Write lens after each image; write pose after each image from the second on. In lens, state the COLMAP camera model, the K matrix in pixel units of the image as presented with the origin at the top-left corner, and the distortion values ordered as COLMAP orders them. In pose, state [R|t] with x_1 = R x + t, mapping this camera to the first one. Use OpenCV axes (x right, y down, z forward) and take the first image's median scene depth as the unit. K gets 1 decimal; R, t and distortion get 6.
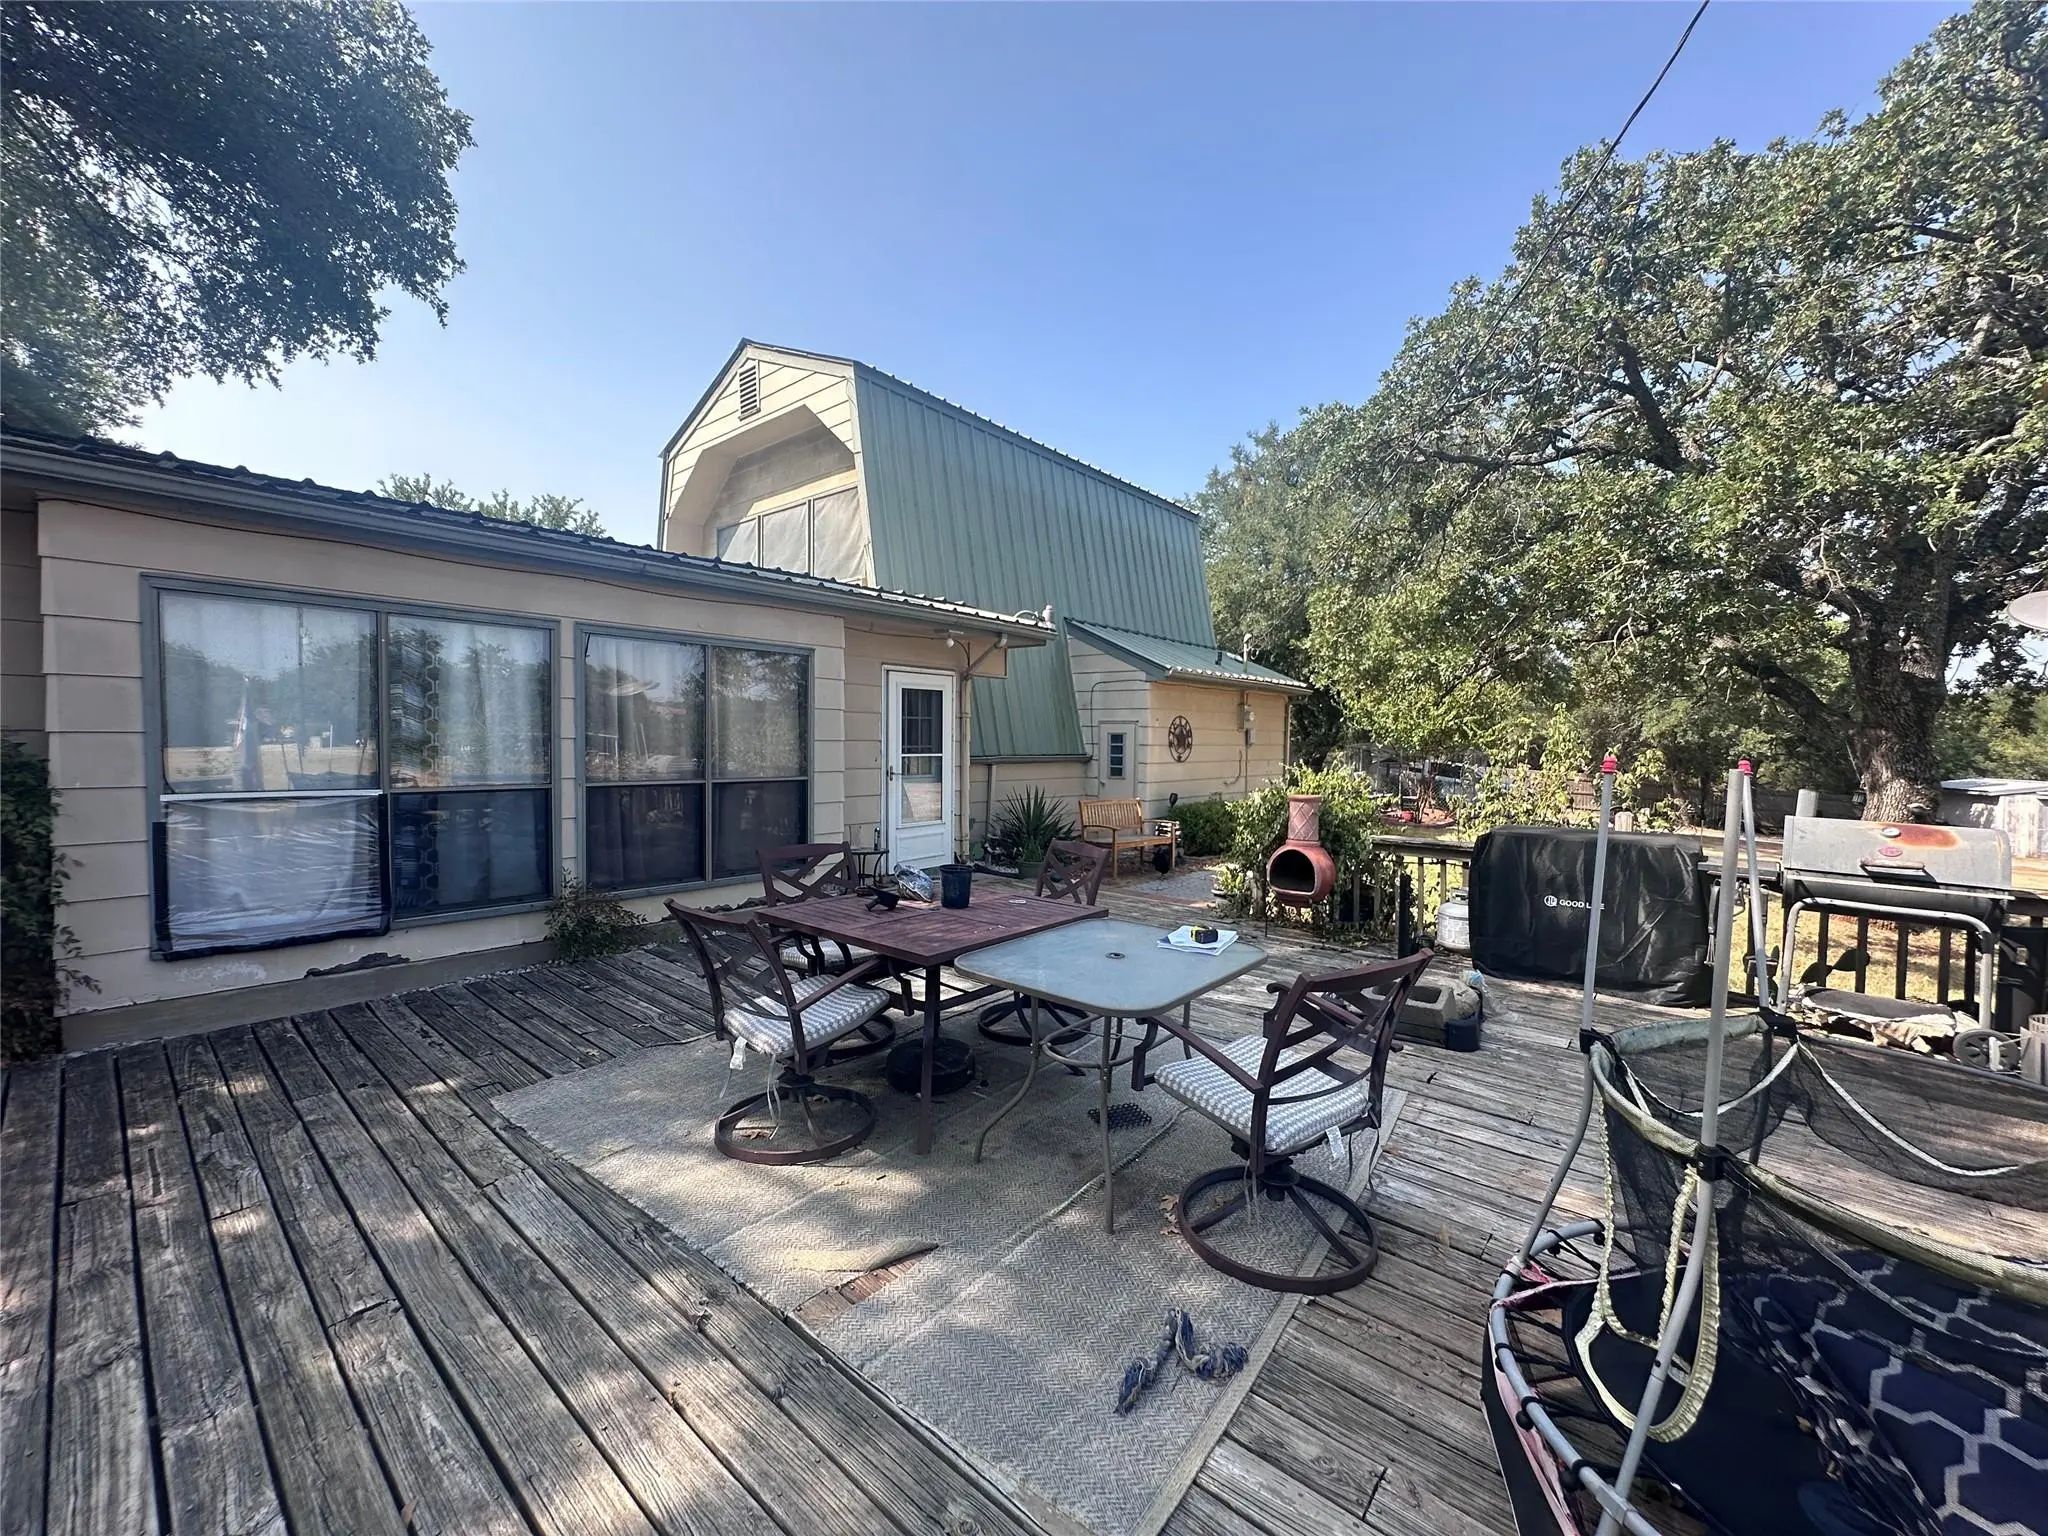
lens RADIAL K [[819.1, 0, 1024.0], [0, 819.1, 768.0], [0, 0, 1]] dist [-0.001291, 0.000379]
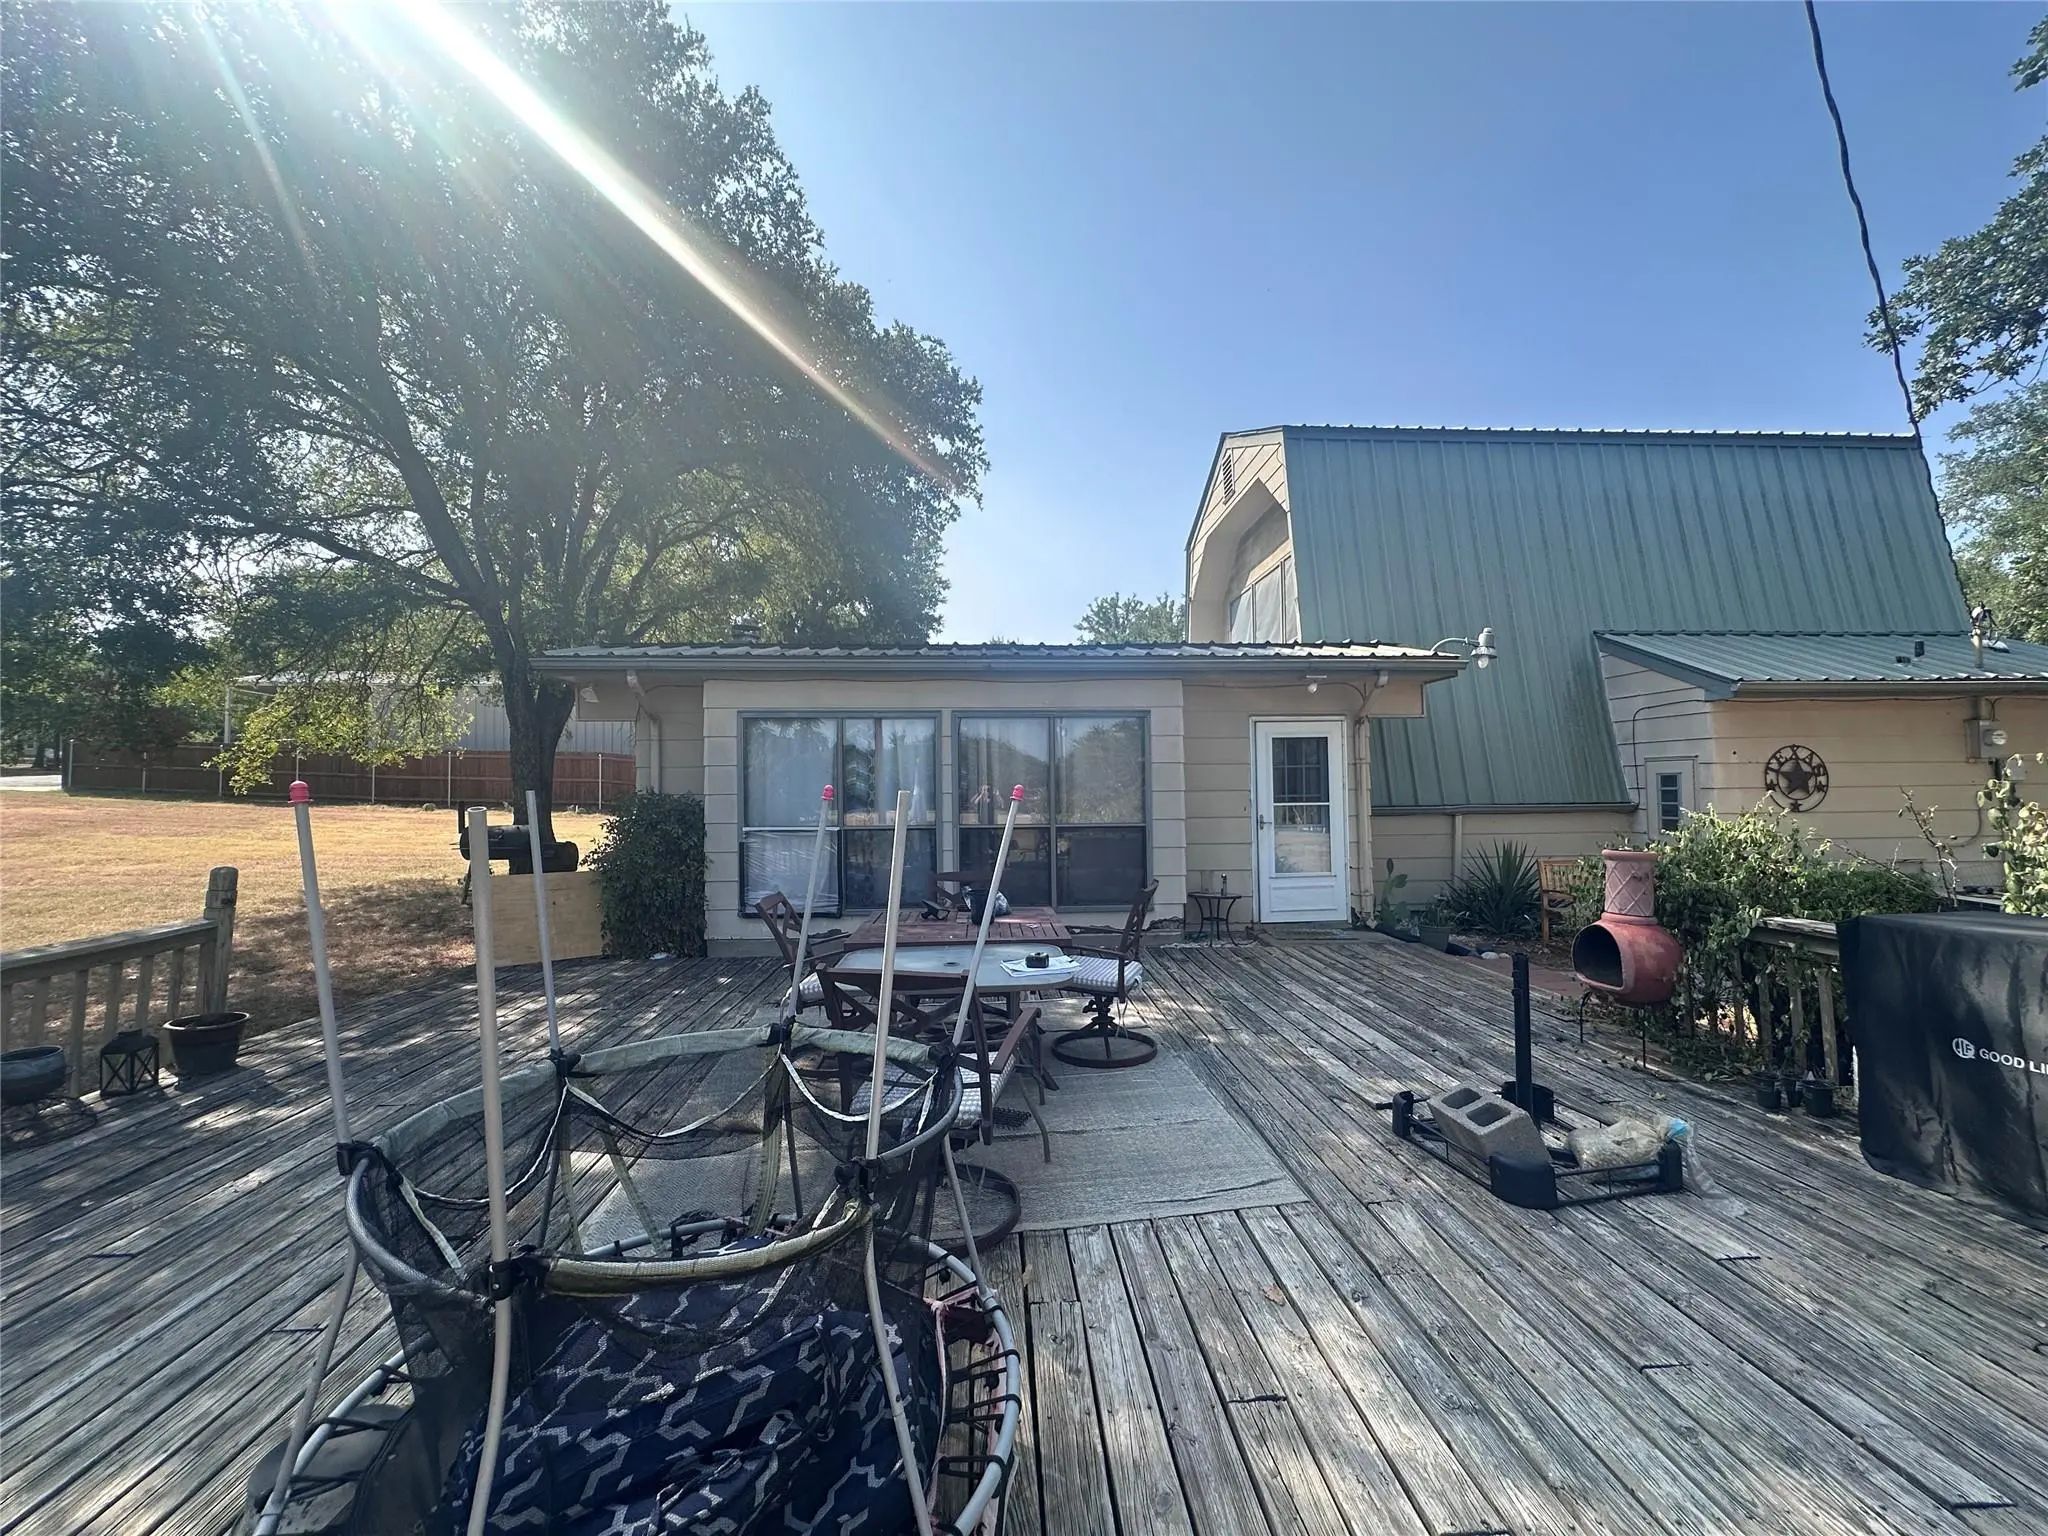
lens RADIAL K [[819.1, 0, 1024.0], [0, 819.1, 768.0], [0, 0, 1]] dist [-0.001291, 0.000379]
pose [[0.688029, -0.042497, -0.724437, 0.301332], [-0.006471, 0.997885, -0.064683, 0.005609], [0.725654, 0.049192, 0.686299, 0.069408]]
